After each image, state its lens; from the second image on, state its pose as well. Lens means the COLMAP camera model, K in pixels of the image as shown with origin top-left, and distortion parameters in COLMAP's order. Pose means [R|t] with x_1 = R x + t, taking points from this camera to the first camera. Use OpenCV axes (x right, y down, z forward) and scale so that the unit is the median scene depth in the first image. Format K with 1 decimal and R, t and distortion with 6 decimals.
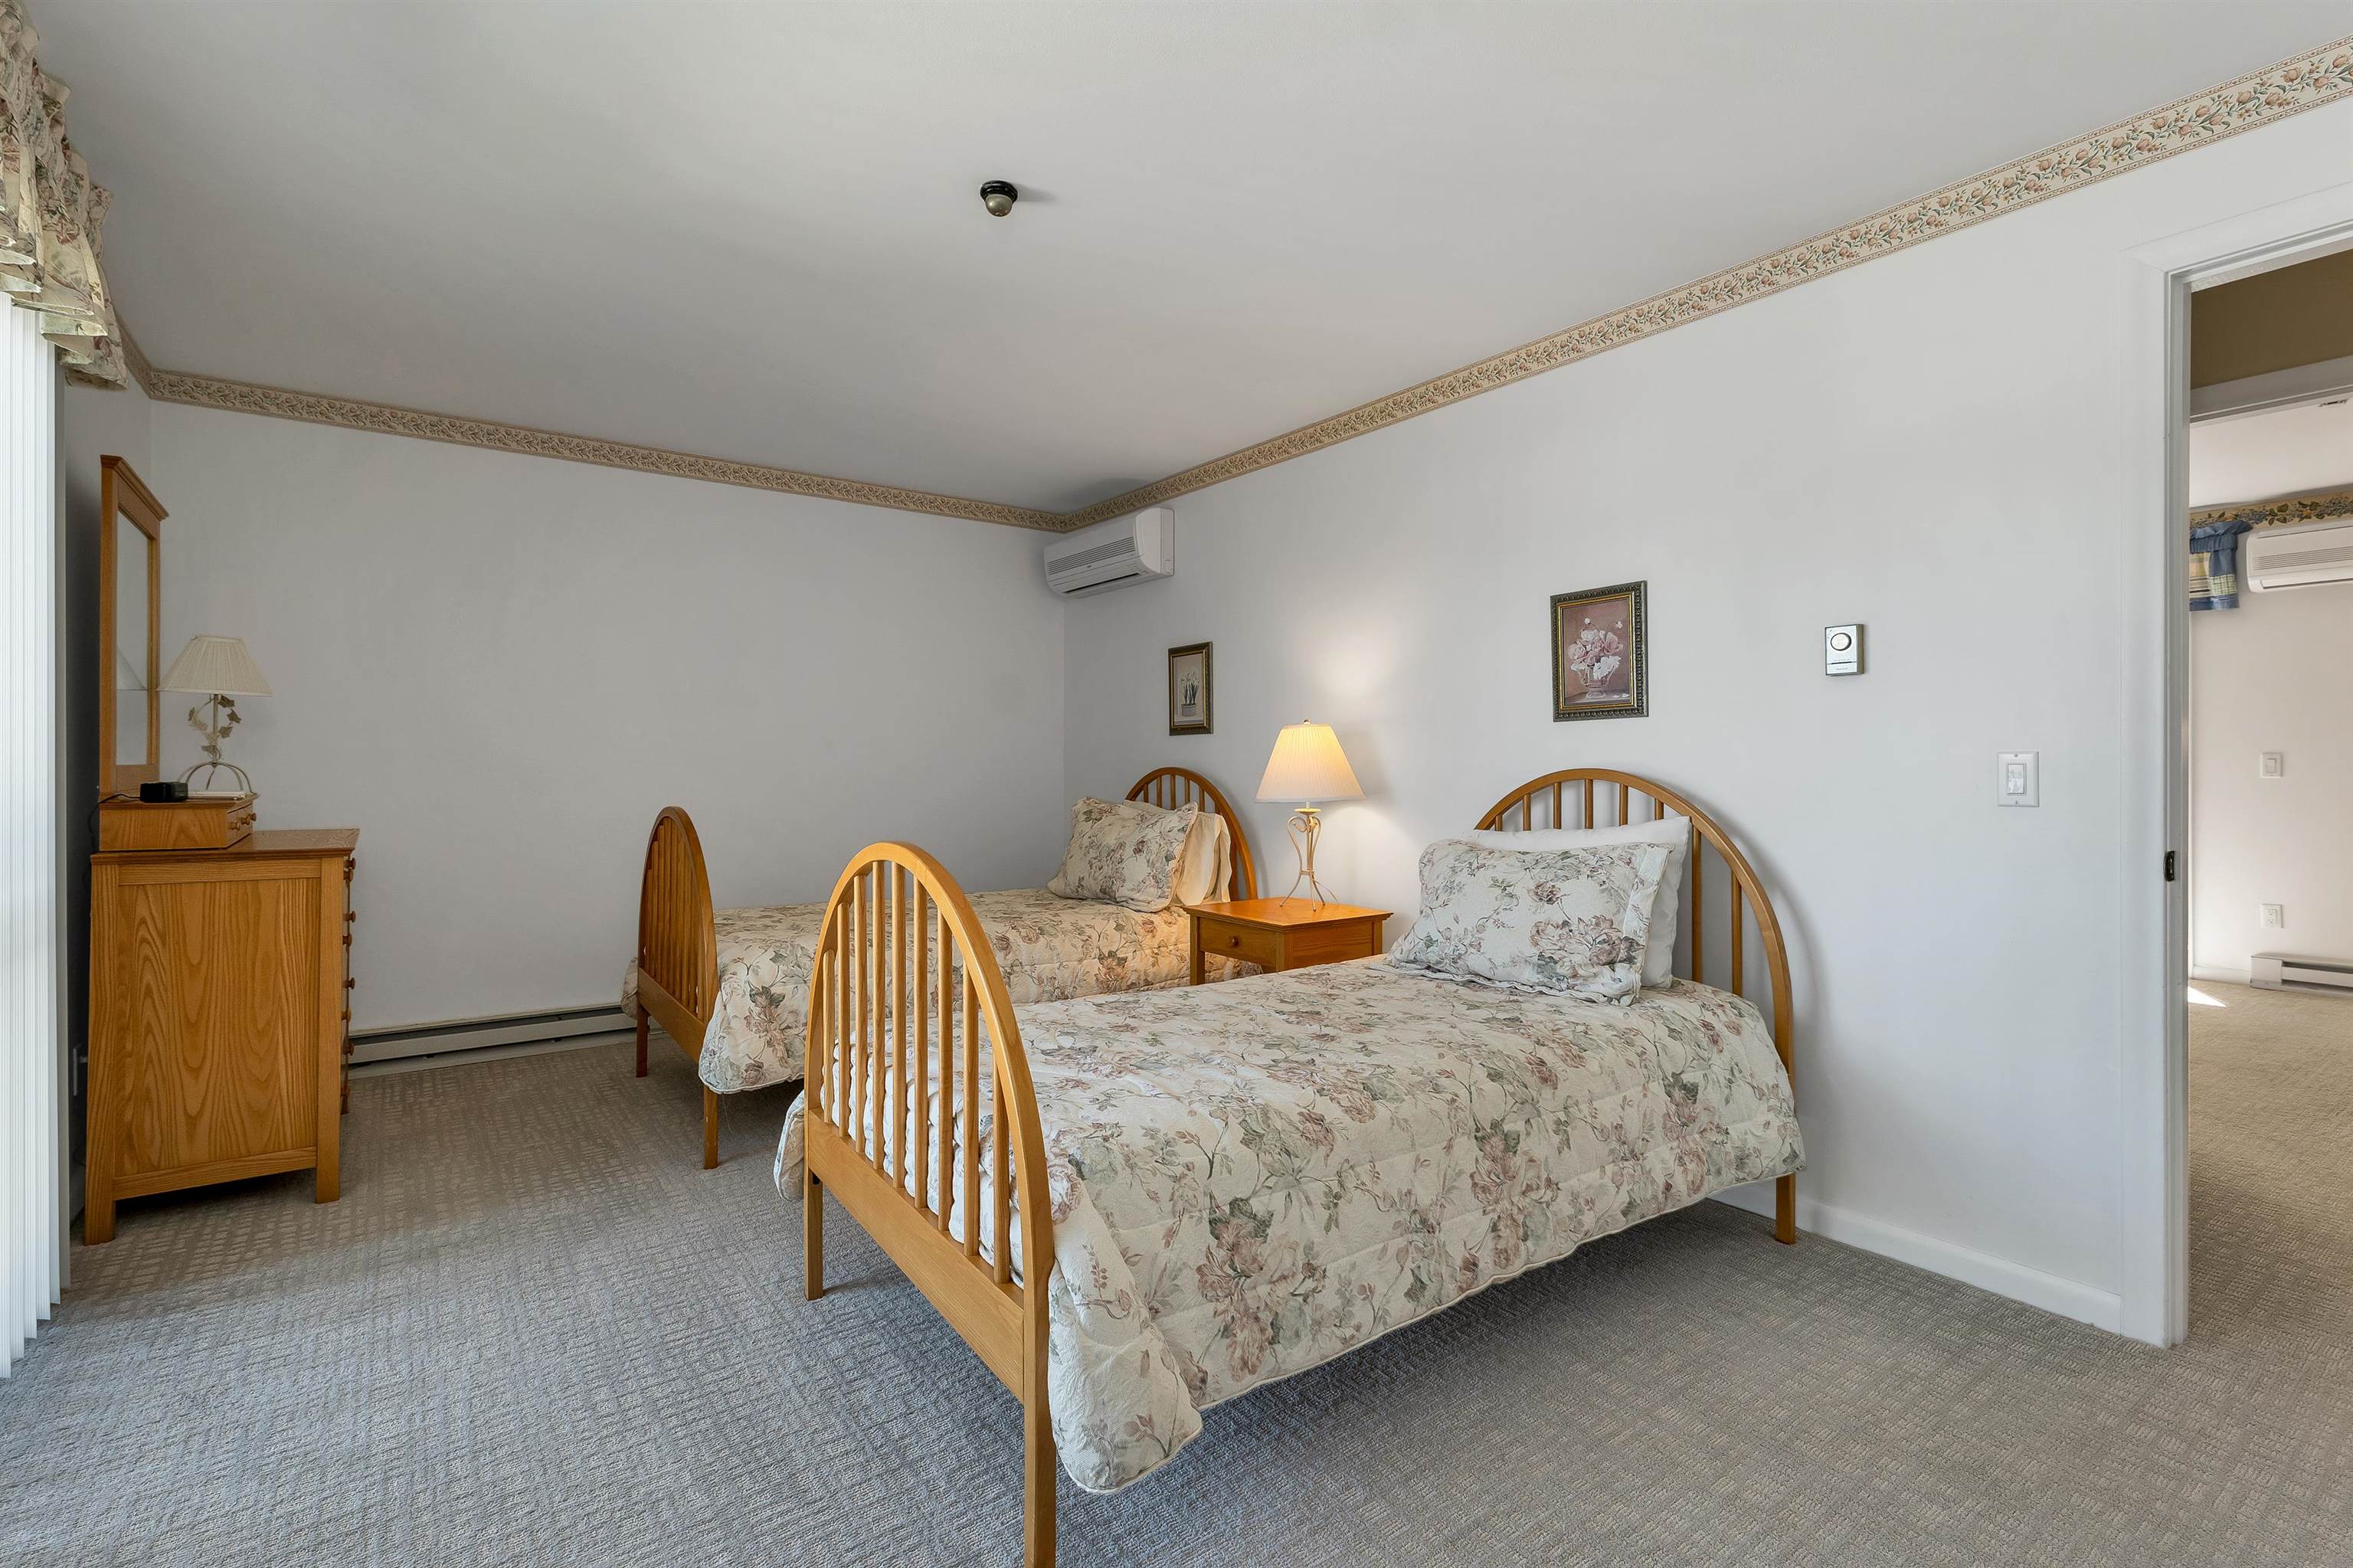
lens RADIAL K [[1058.1, 0, 1164.4], [0, 1058.1, 787.0], [0, 0, 1]] dist [0.002456, -0.000534]
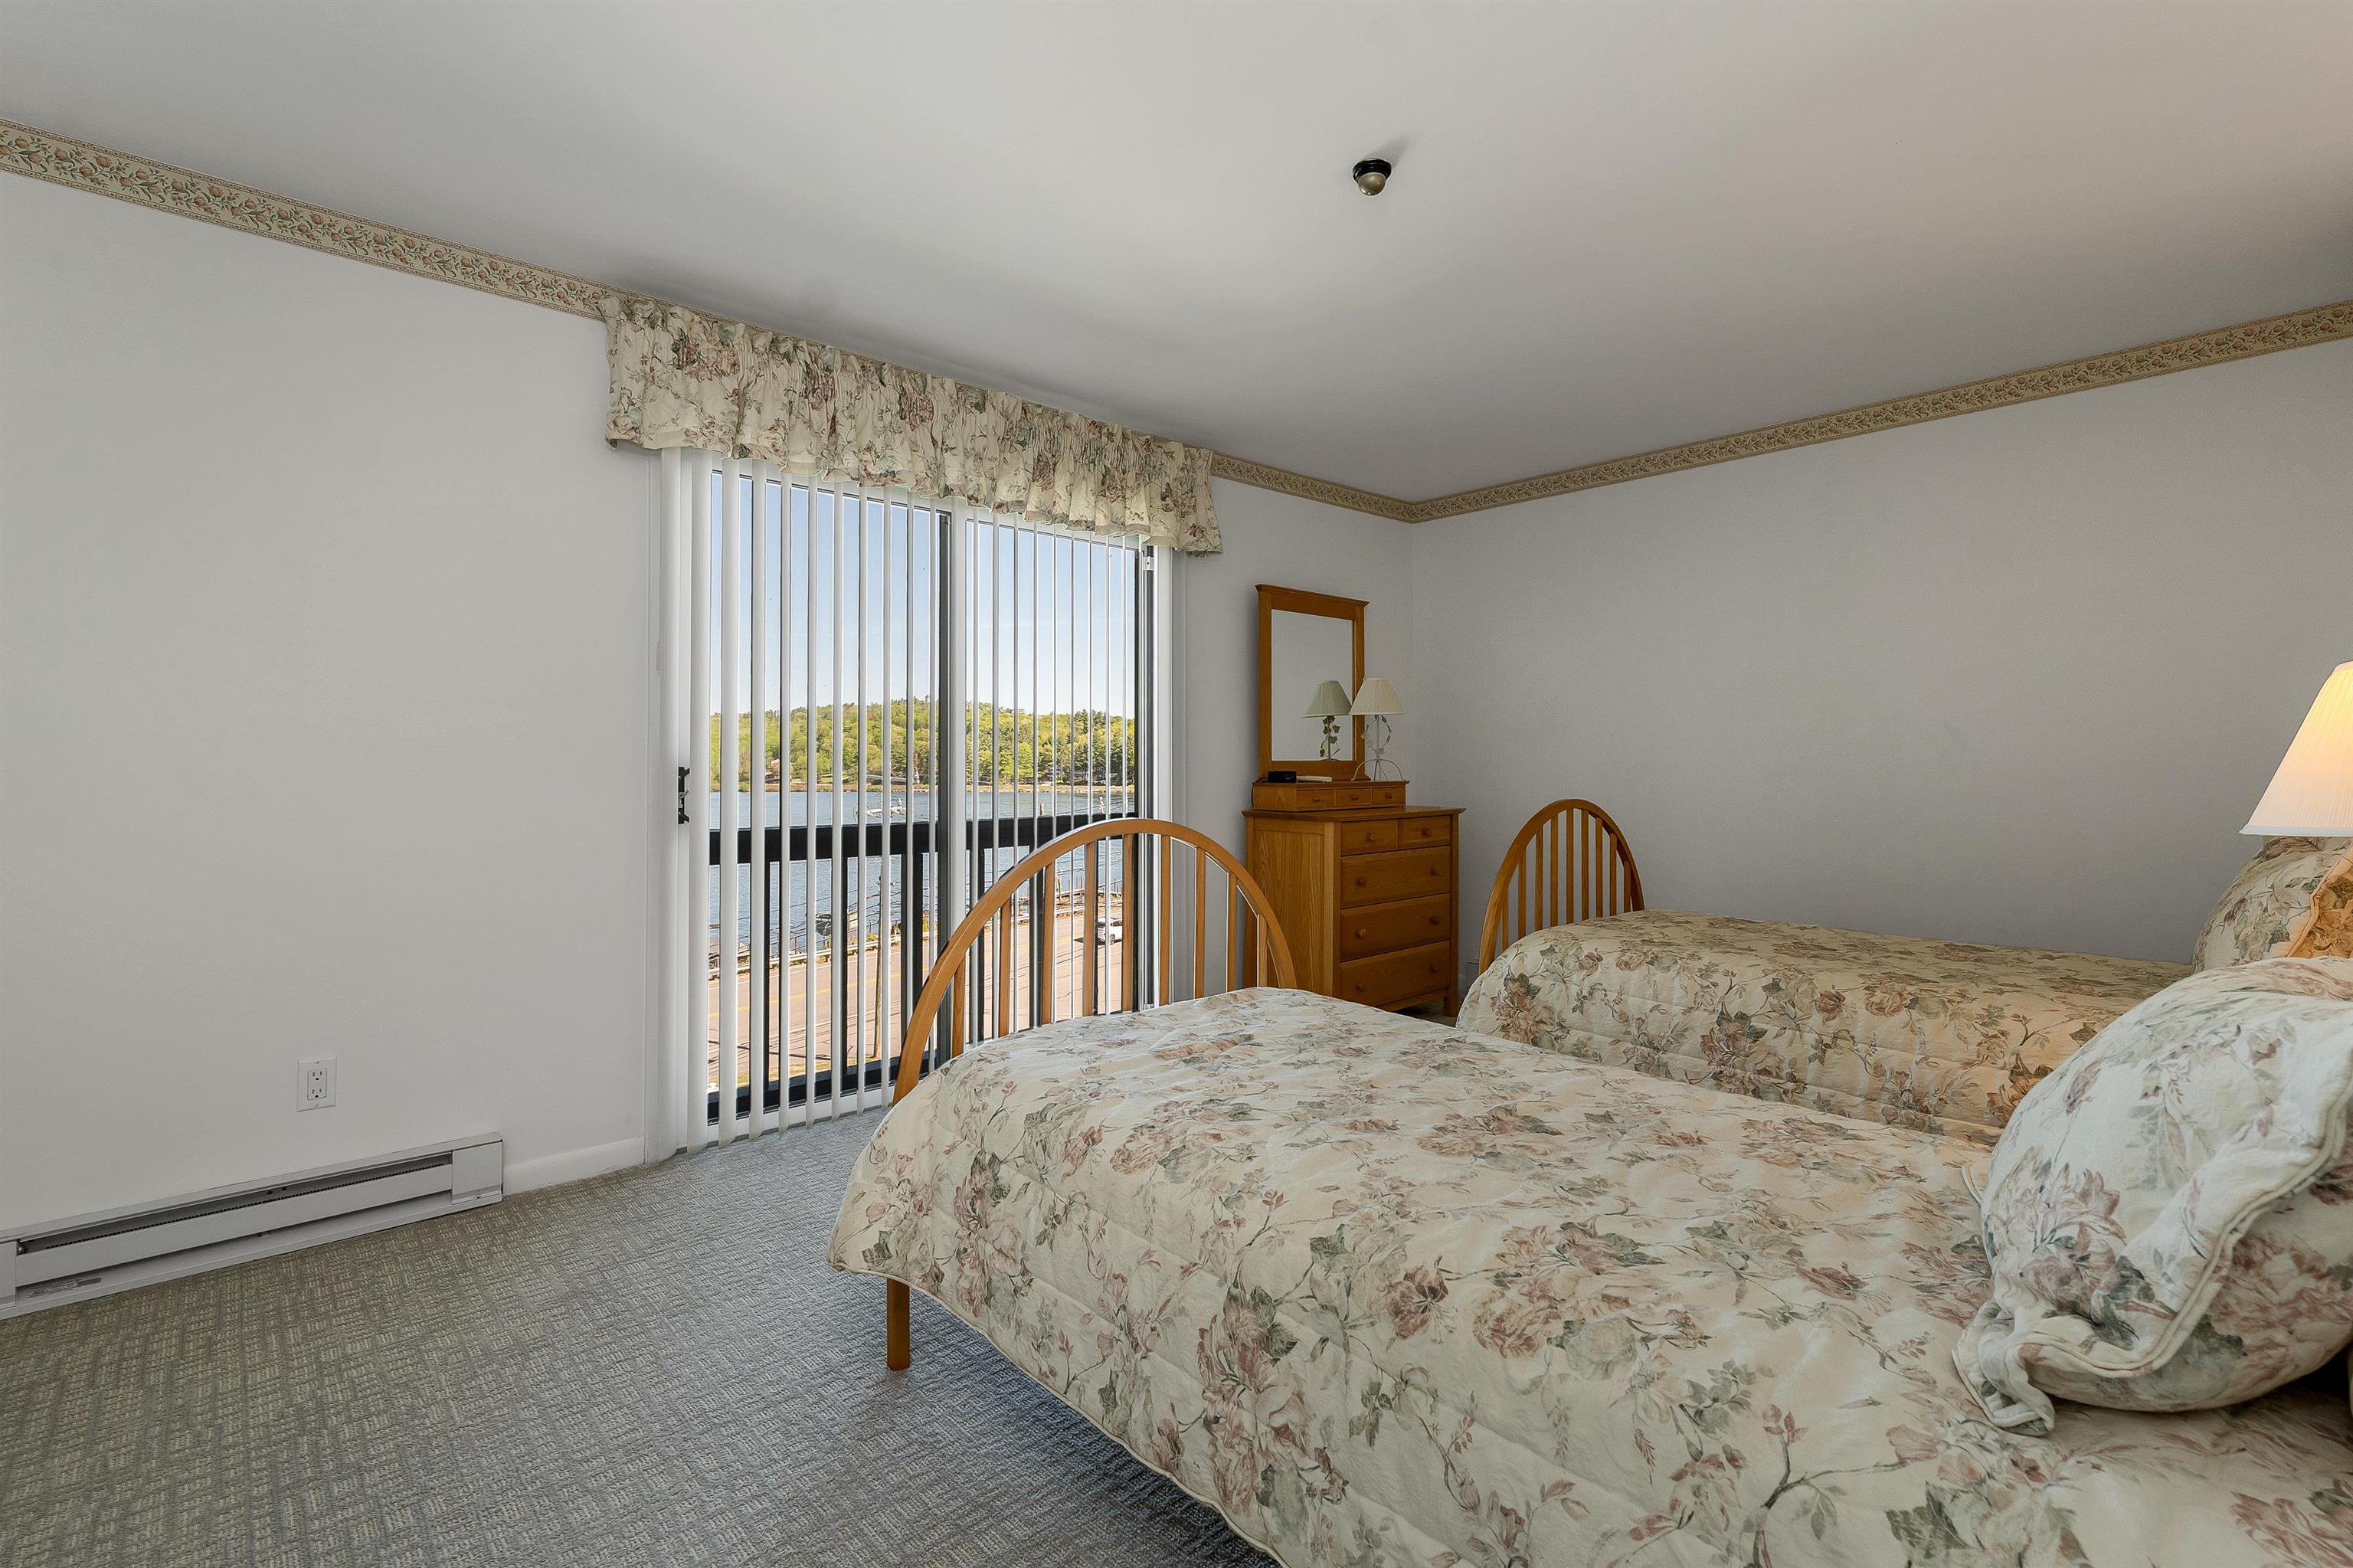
lens RADIAL K [[1058.1, 0, 1181.5], [0, 1058.1, 772.7], [0, 0, 1]] dist [0.002456, -0.000534]
pose [[0.120236, 0.007484, -0.992717, 0.732548], [-0.020564, 0.999776, 0.005046, -0.007426], [0.992532, 0.019808, 0.120363, 0.661800]]
